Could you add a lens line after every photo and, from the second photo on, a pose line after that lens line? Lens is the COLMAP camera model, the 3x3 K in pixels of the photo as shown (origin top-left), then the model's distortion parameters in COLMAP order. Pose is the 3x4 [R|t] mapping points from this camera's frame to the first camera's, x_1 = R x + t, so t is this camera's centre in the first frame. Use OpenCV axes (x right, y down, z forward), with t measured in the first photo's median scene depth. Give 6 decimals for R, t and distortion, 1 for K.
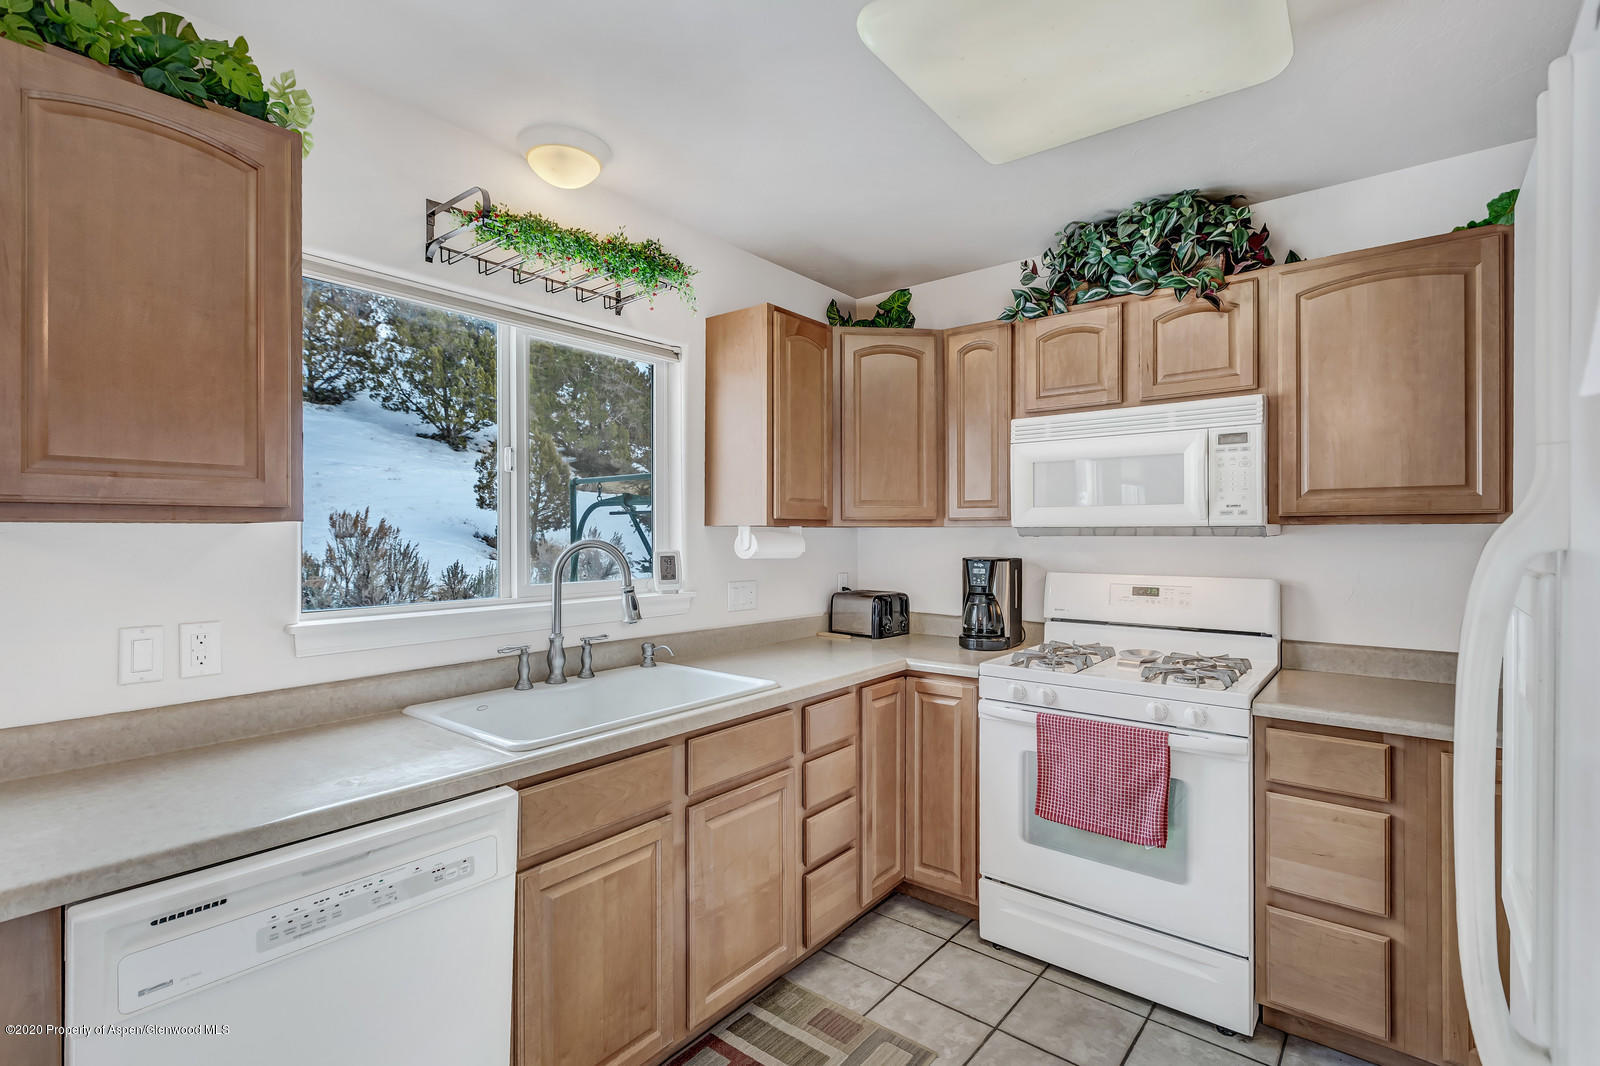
lens RADIAL K [[717.7, 0, 810.9], [0, 717.7, 534.7], [0, 0, 1]] dist [0.002253, -0.000804]
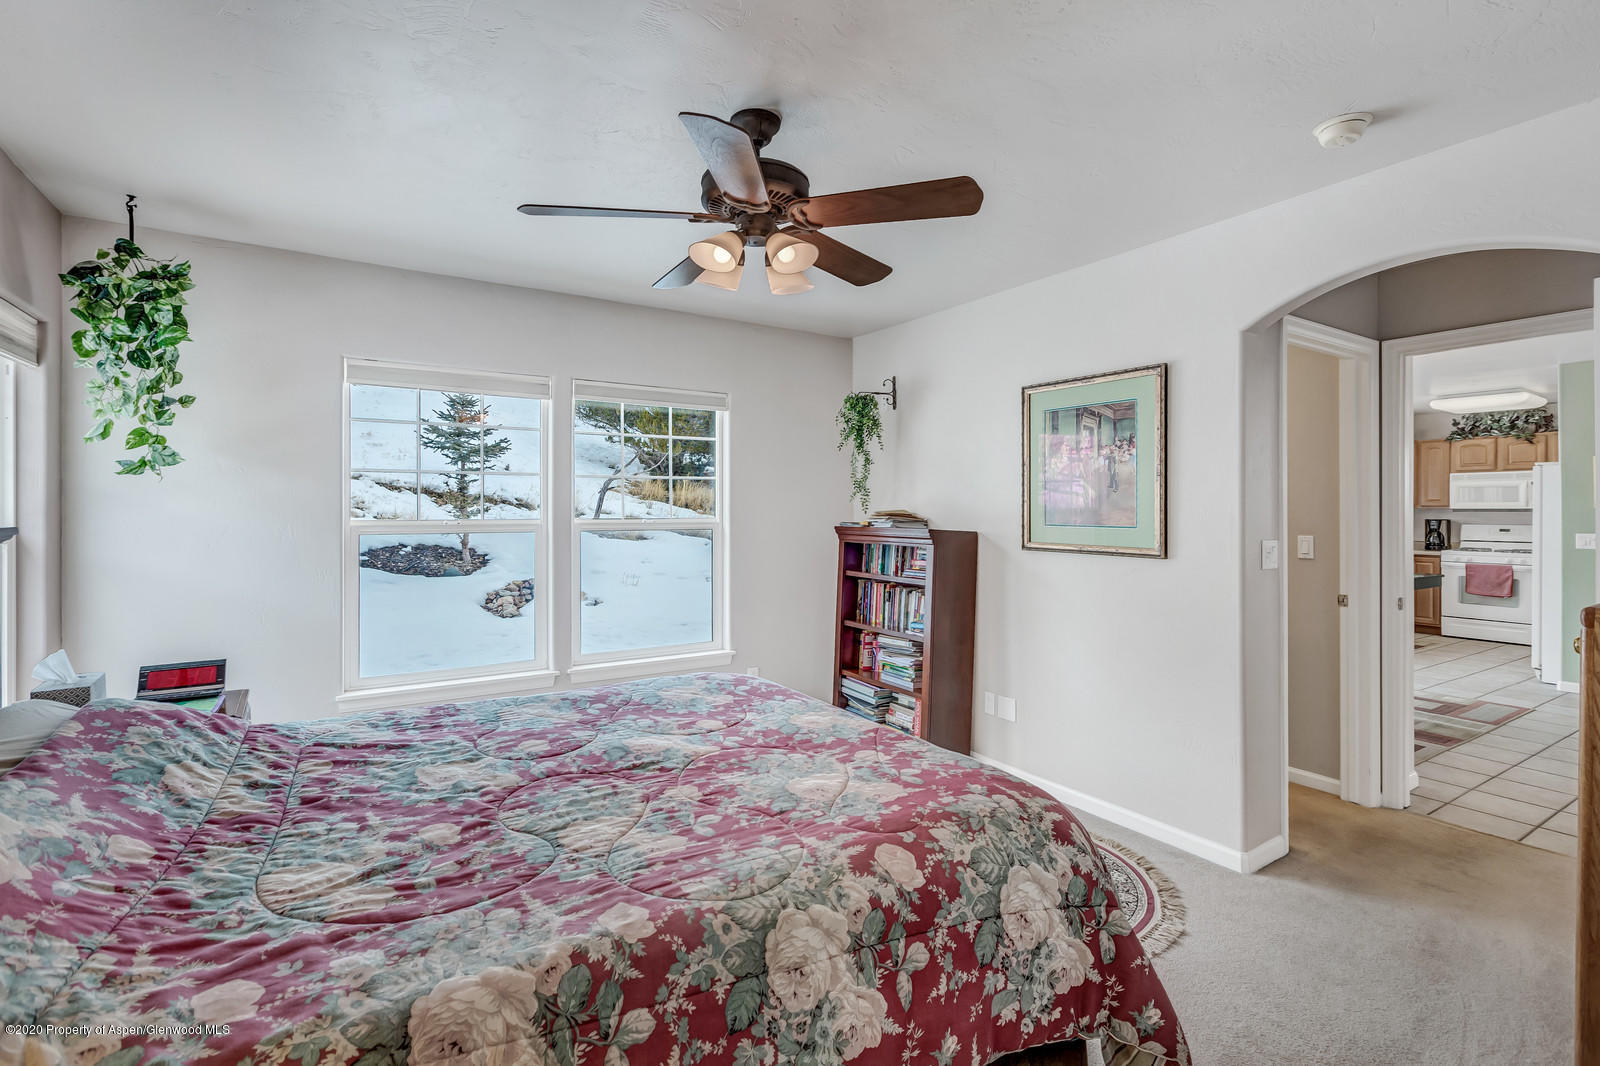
lens RADIAL K [[717.7, 0, 832.4], [0, 717.7, 517.4], [0, 0, 1]] dist [0.002253, -0.000804]
pose [[0.952532, 0.000285, -0.304440, -1.385243], [0.002024, 0.999972, 0.007266, -0.002044], [0.304433, -0.007538, 0.952504, -2.906425]]
